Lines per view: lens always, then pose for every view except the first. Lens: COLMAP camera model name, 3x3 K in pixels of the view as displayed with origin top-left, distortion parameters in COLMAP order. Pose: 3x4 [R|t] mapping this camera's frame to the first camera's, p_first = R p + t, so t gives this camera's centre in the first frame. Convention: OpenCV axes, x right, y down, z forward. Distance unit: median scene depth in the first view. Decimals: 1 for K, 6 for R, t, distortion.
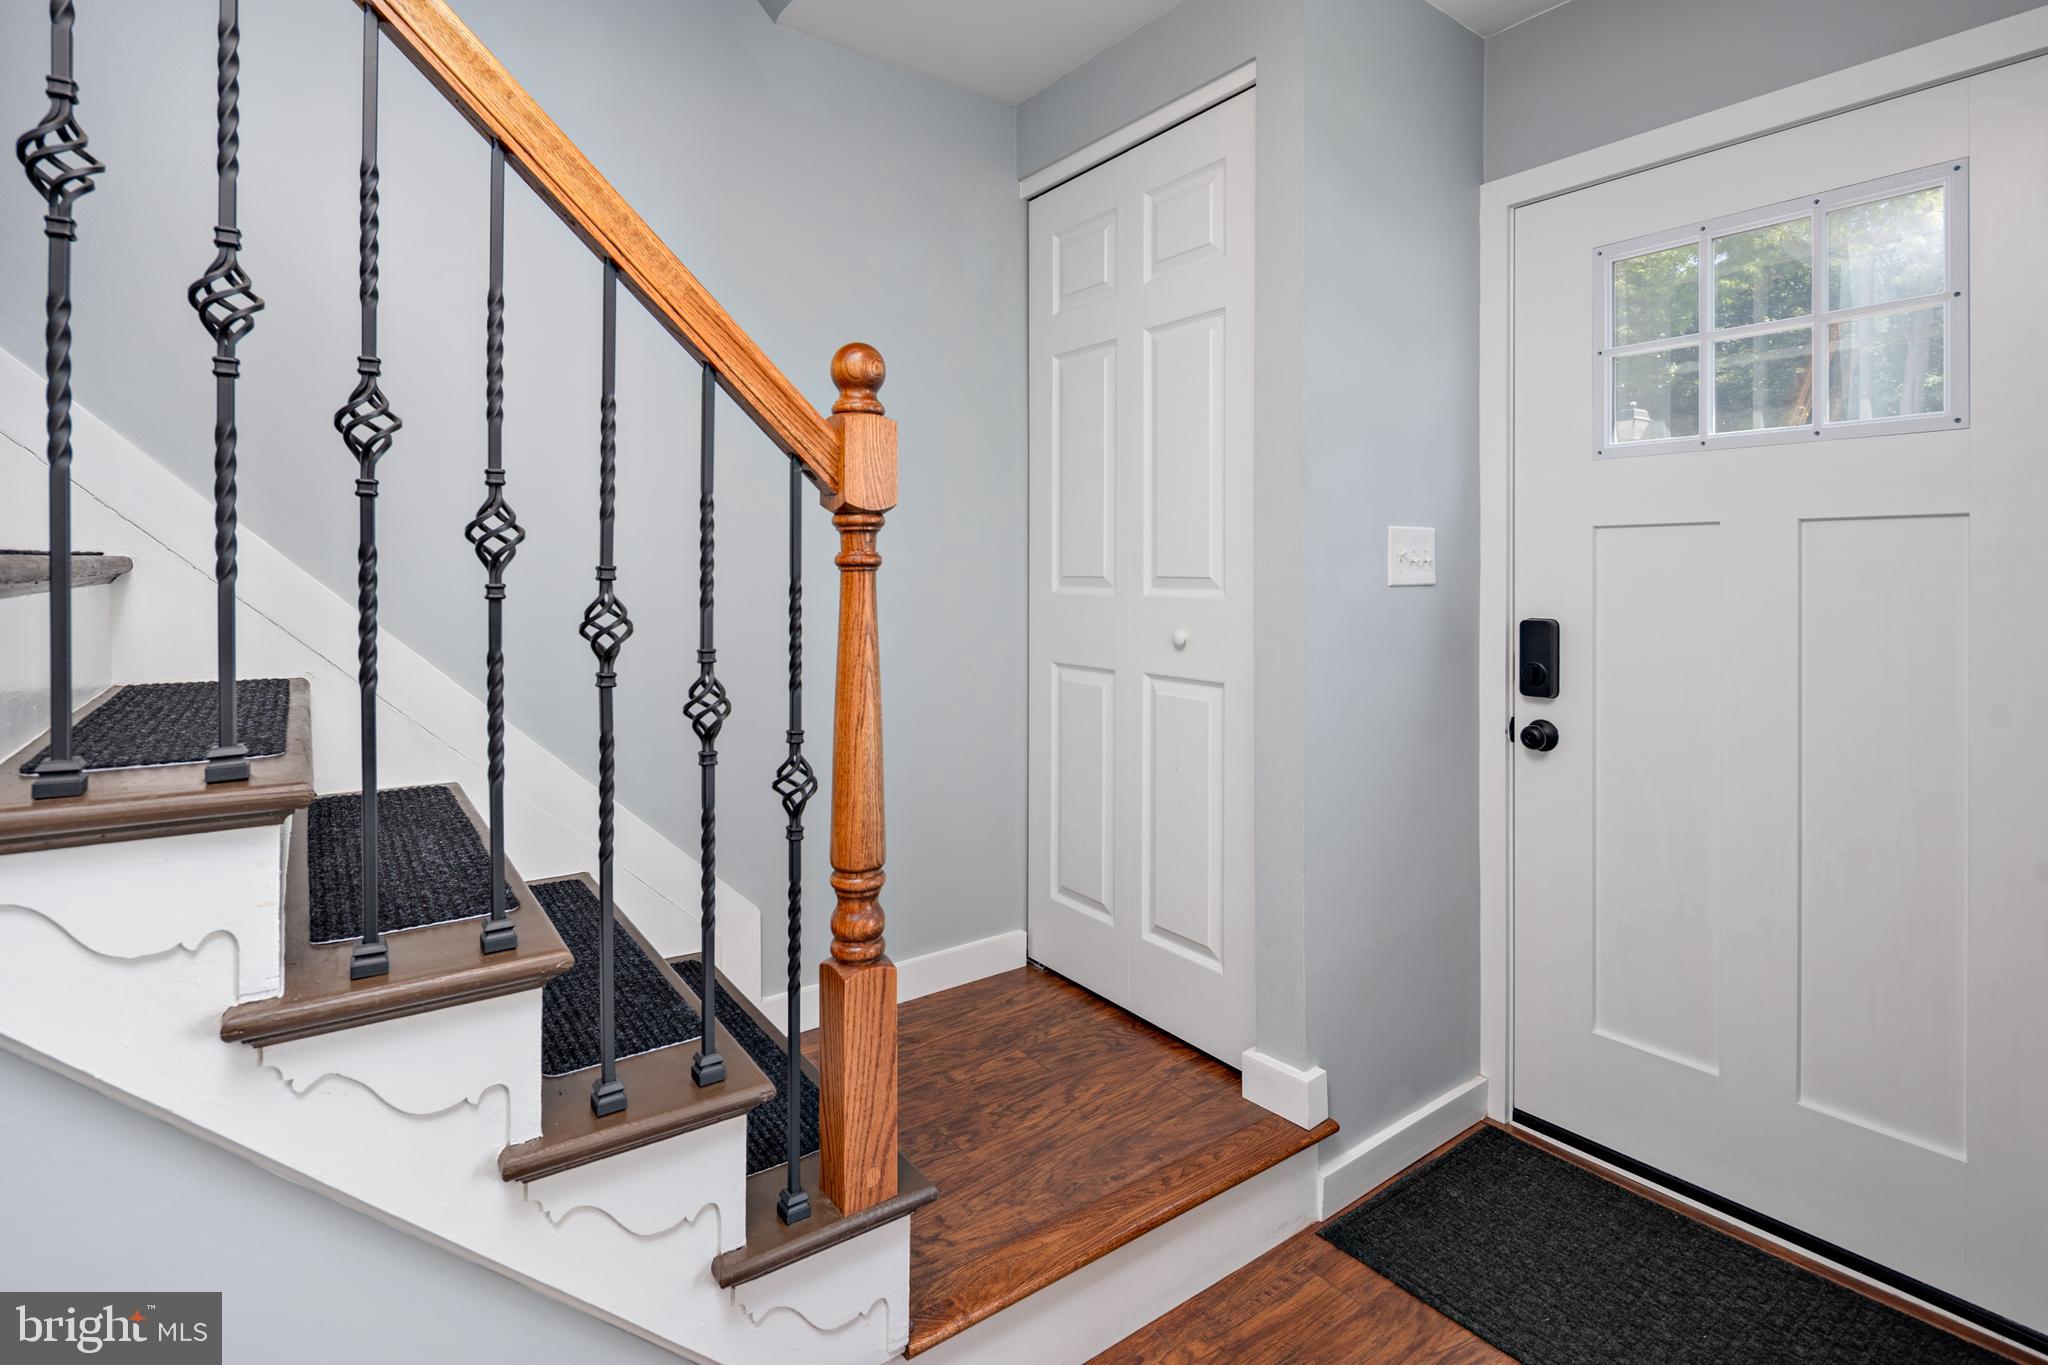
lens RADIAL K [[998.1, 0, 1015.0], [0, 998.1, 588.2], [0, 0, 1]] dist [0.006753, -0.005377]
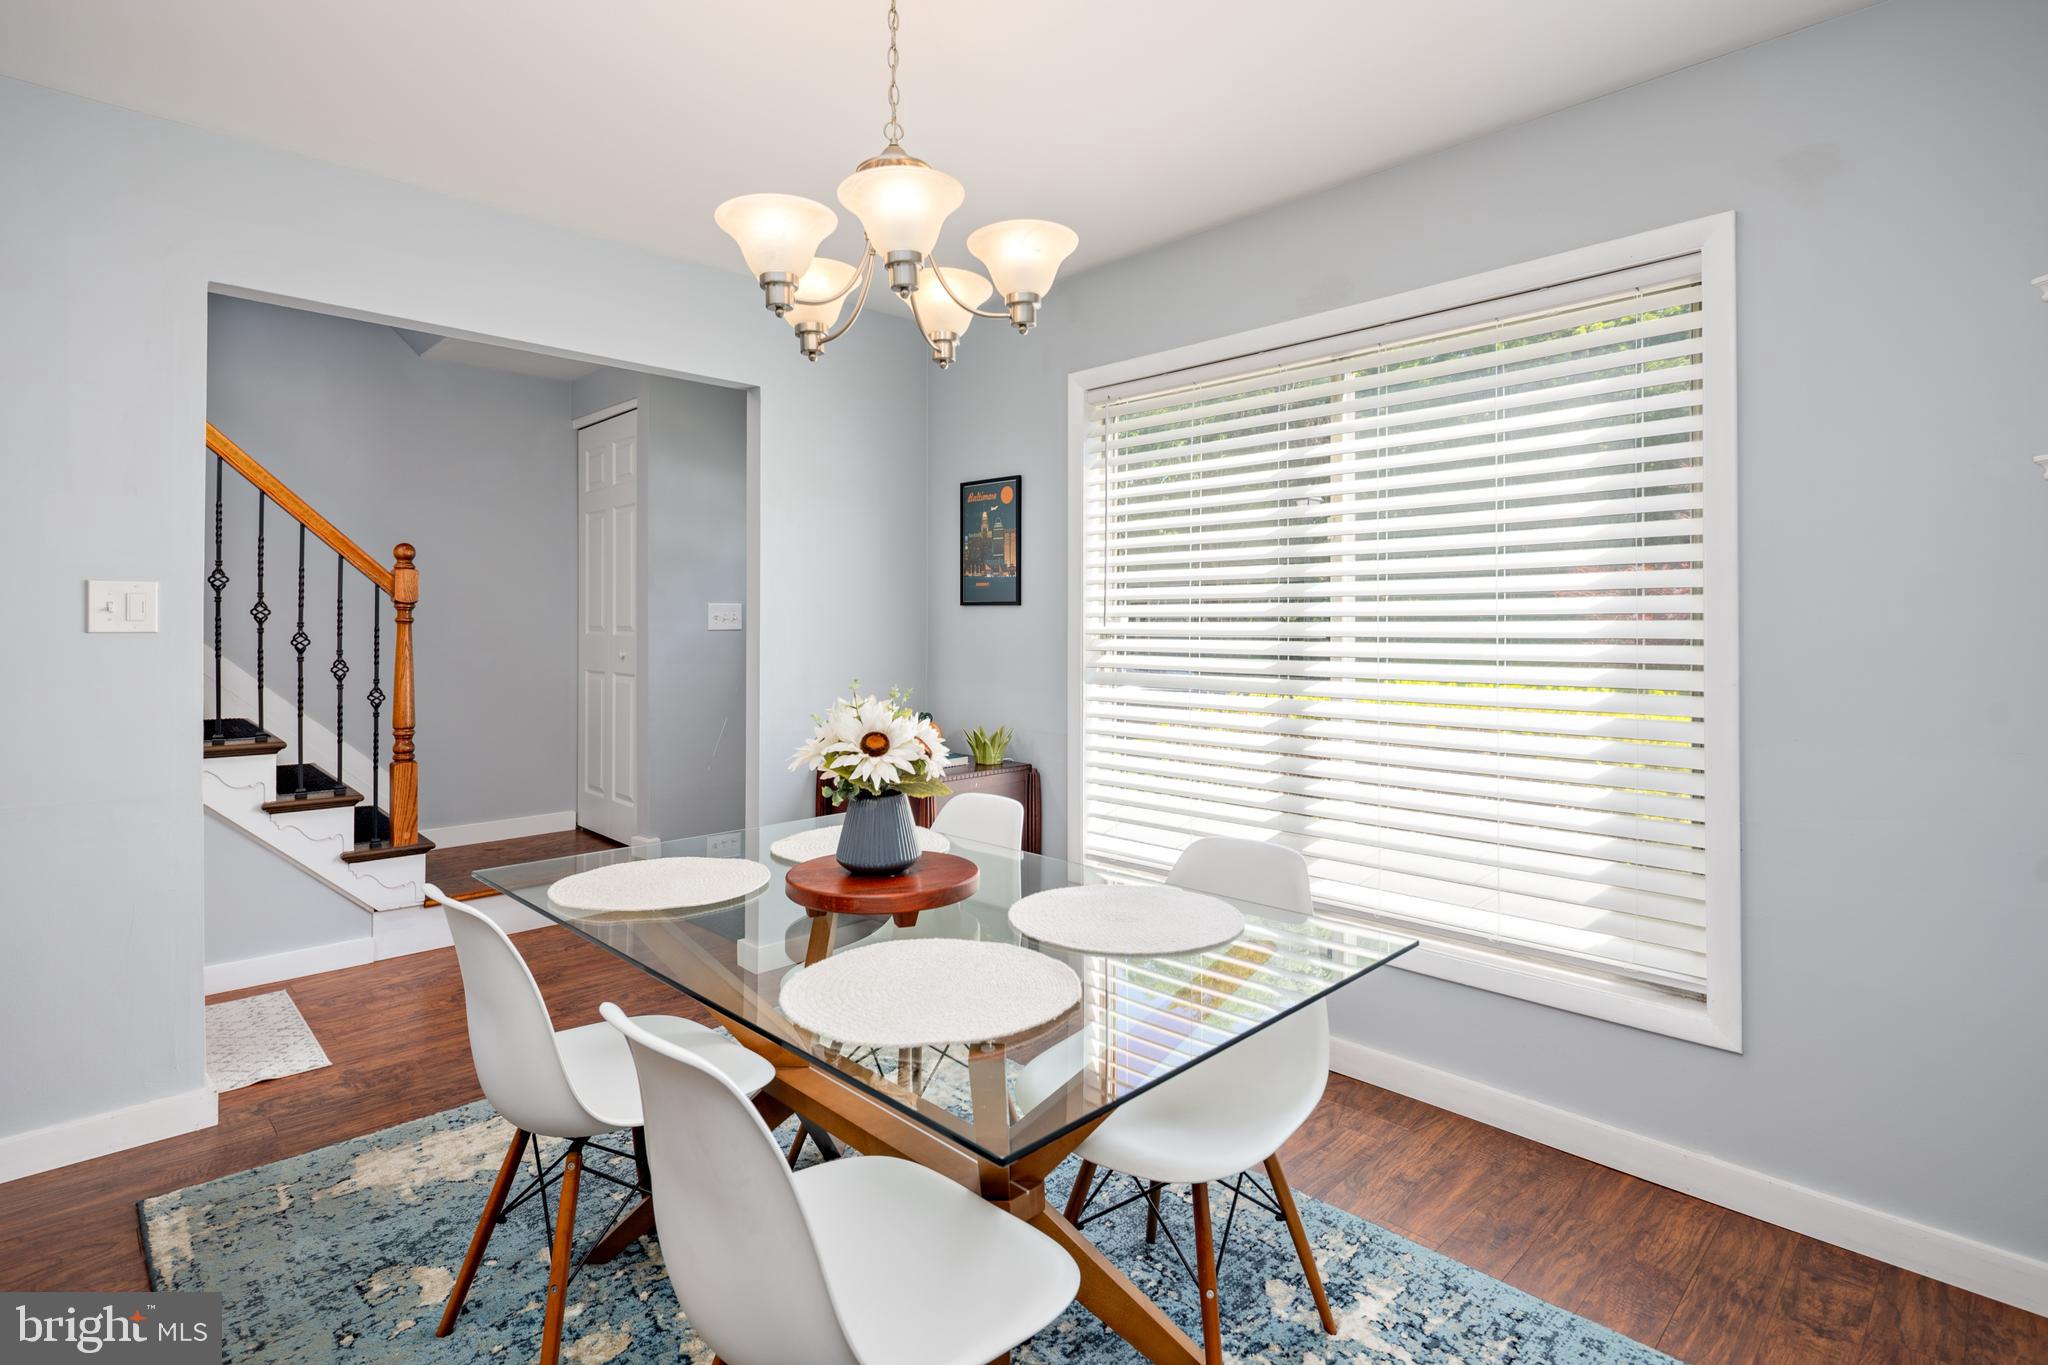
lens RADIAL K [[998.1, 0, 1029.5], [0, 998.1, 624.9], [0, 0, 1]] dist [0.006753, -0.005377]
pose [[0.987719, -0.000914, 0.156238, 1.167598], [0.003008, 0.999909, -0.013163, 0.029336], [-0.156211, 0.013472, 0.987632, -2.107617]]
